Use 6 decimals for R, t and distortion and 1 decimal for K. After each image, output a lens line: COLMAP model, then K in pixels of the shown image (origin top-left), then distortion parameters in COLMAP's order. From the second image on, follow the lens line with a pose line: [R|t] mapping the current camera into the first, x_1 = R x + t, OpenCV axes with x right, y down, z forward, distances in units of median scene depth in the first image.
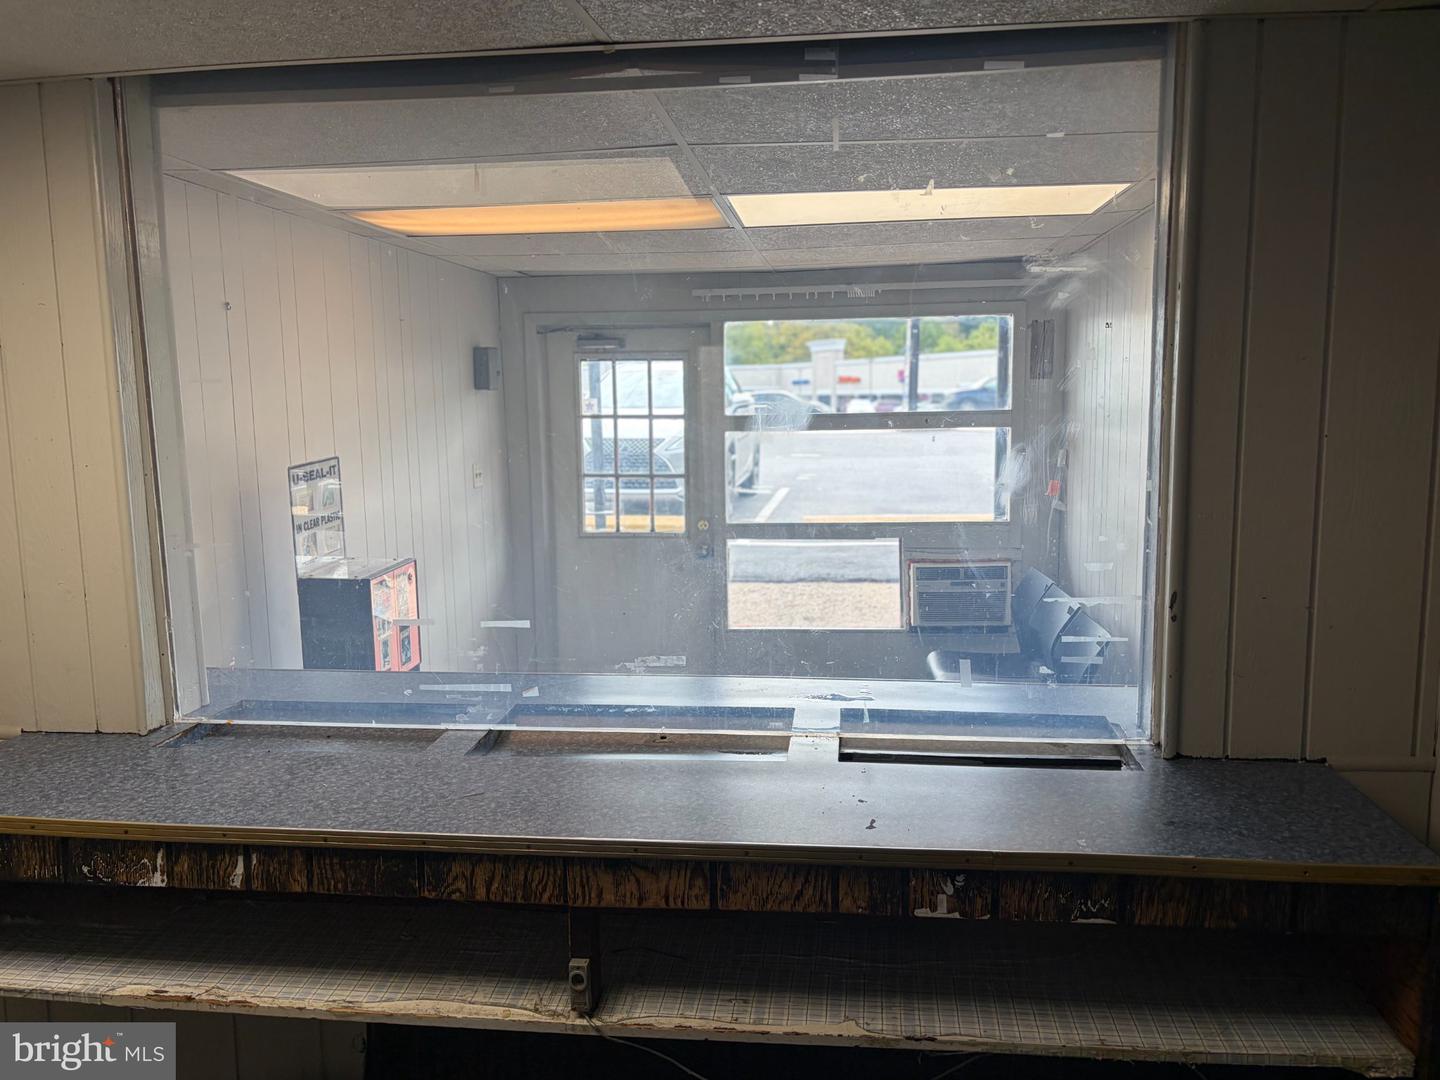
lens RADIAL K [[1101.8, 0, 721.2], [0, 1101.8, 534.6], [0, 0, 1]] dist [0.048515, -0.050414]
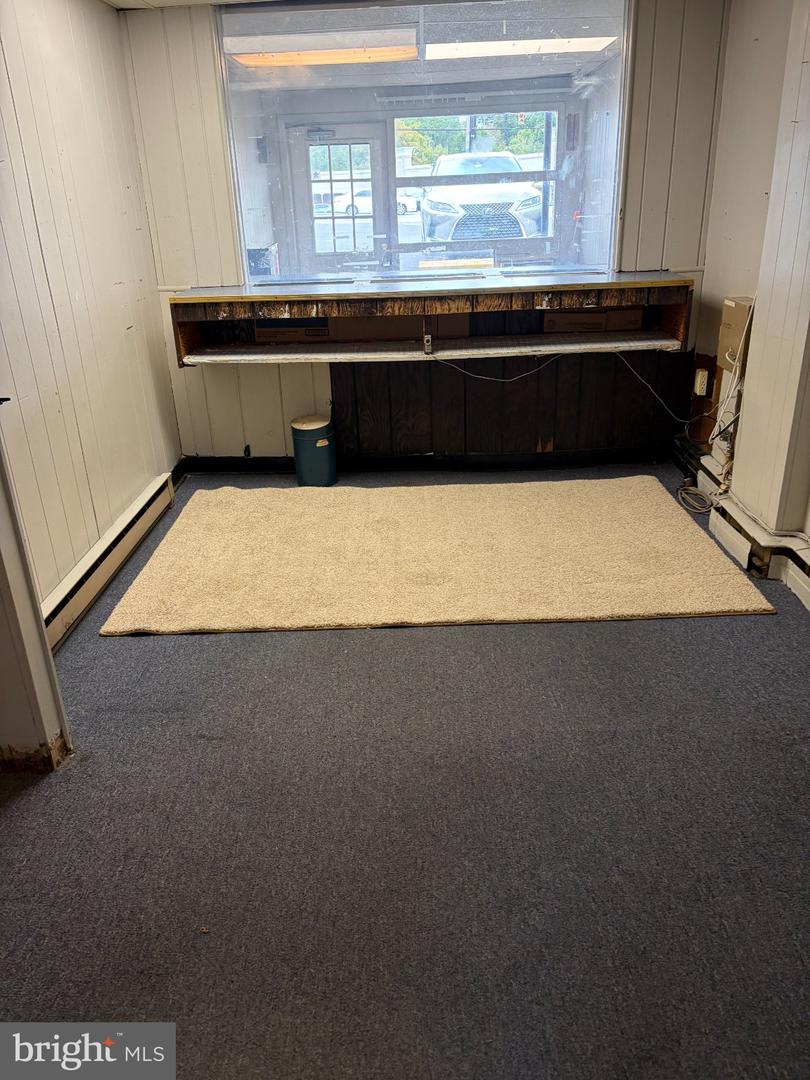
lens RADIAL K [[826.3, 0, 398.7], [0, 826.3, 545.7], [0, 0, 1]] dist [0.048515, -0.050414]
pose [[0.994902, -0.058184, 0.082364, -0.387482], [0.034198, 0.963031, 0.267210, 0.292935], [-0.094867, -0.263031, 0.960112, -1.229063]]
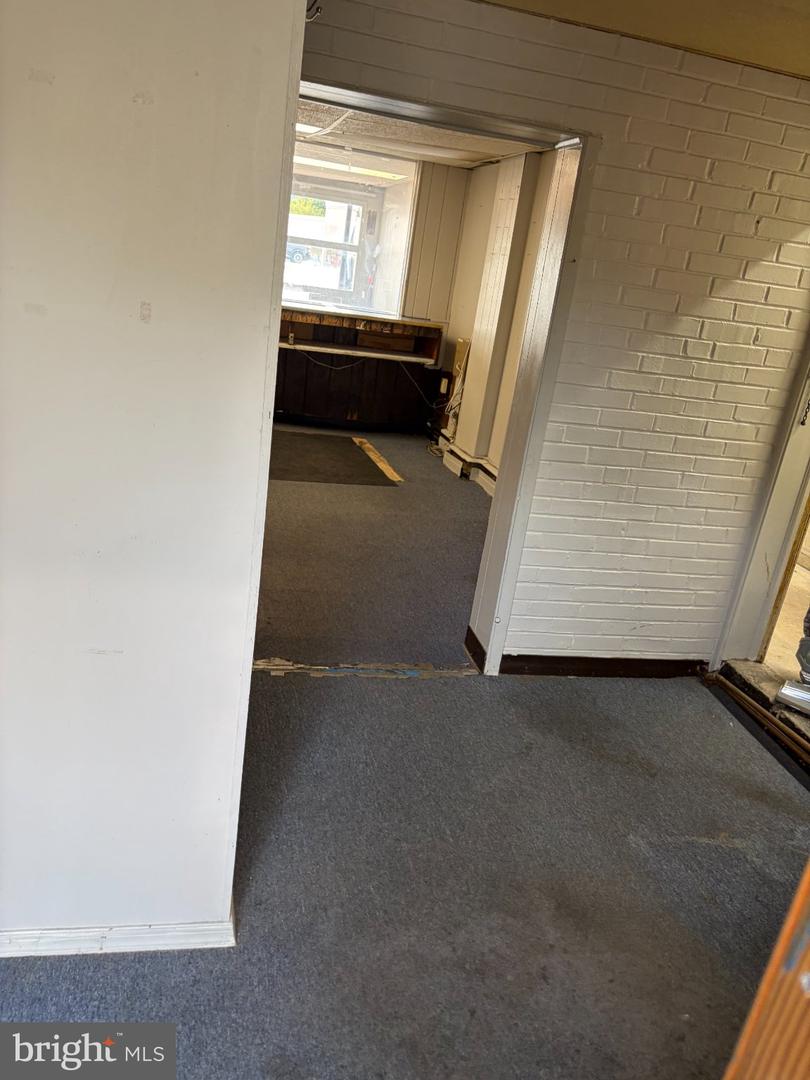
lens RADIAL K [[826.3, 0, 404.0], [0, 826.3, 549.3], [0, 0, 1]] dist [0.048515, -0.050414]
pose [[0.924976, 0.023109, 0.379321, -0.967343], [-0.107563, 0.973253, 0.202999, 0.464529], [-0.364484, -0.228570, 0.902722, -2.586228]]
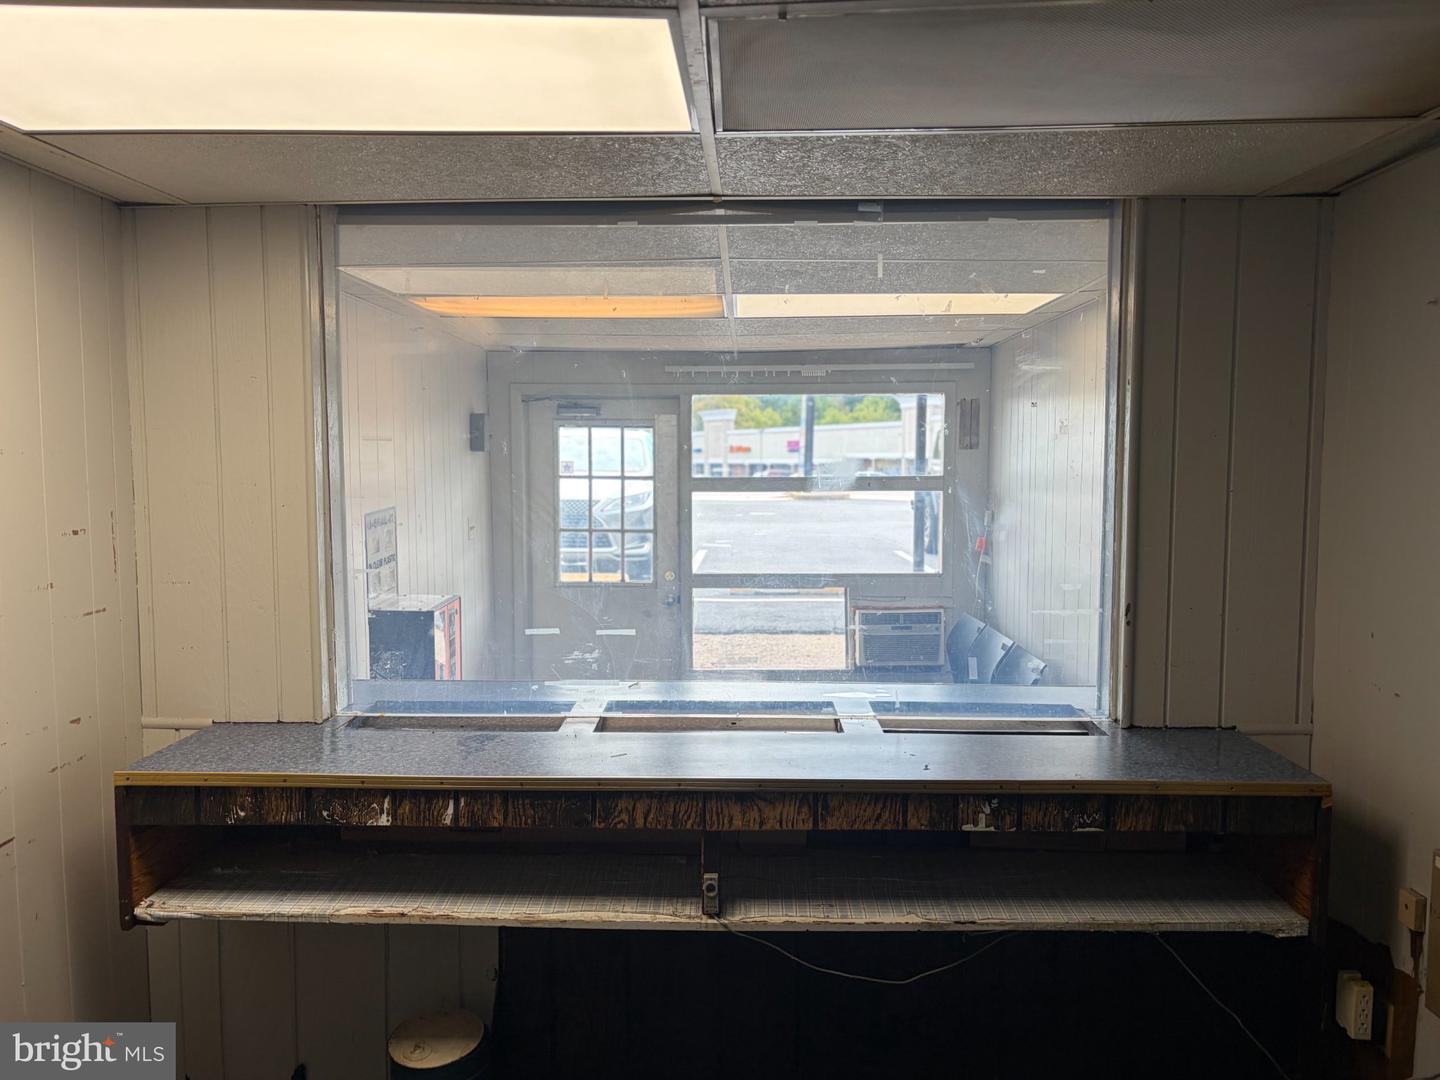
lens RADIAL K [[1101.8, 0, 711.4], [0, 1101.8, 542.3], [0, 0, 1]] dist [0.048515, -0.050414]
pose [[0.995665, 0.007416, 0.092711, -0.226292], [-0.002400, 0.998532, -0.054103, 0.050843], [-0.092976, 0.053646, 0.994222, -0.309137]]
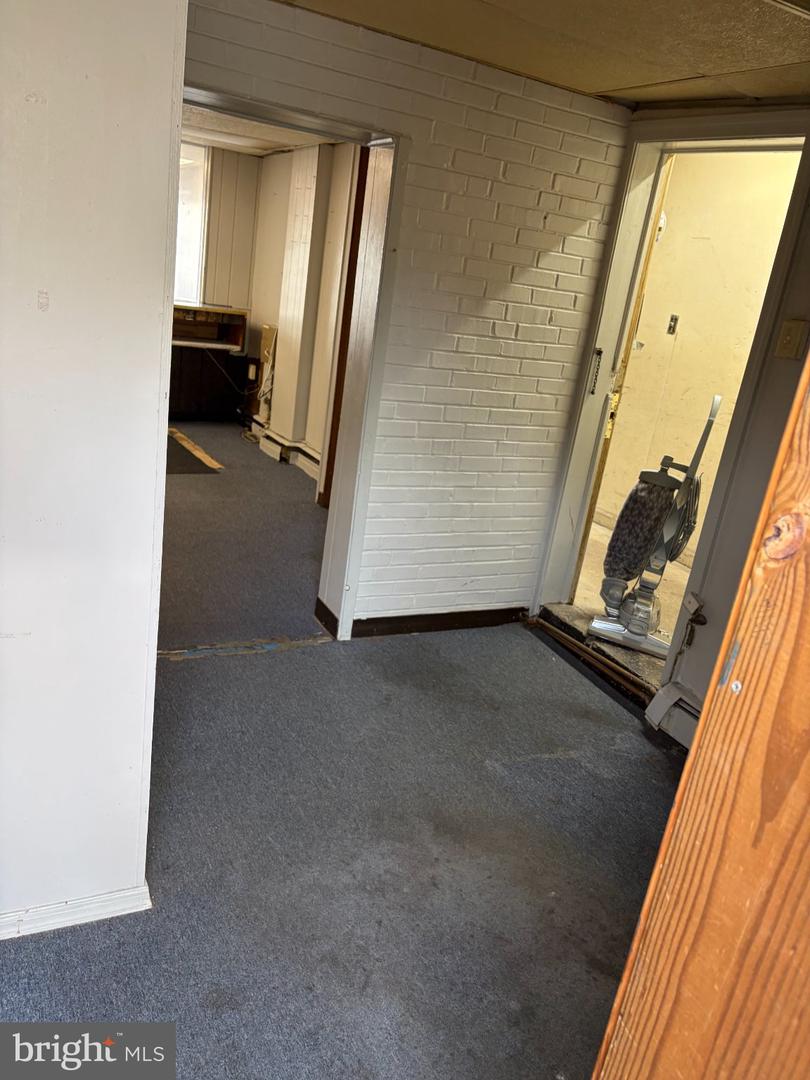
lens RADIAL K [[826.3, 0, 407.5], [0, 826.3, 551.8], [0, 0, 1]] dist [0.048515, -0.050414]
pose [[0.804811, -0.058930, 0.590598, -1.105422], [-0.073980, 0.977339, 0.198333, 0.482550], [-0.588902, -0.203313, 0.782214, -2.641256]]
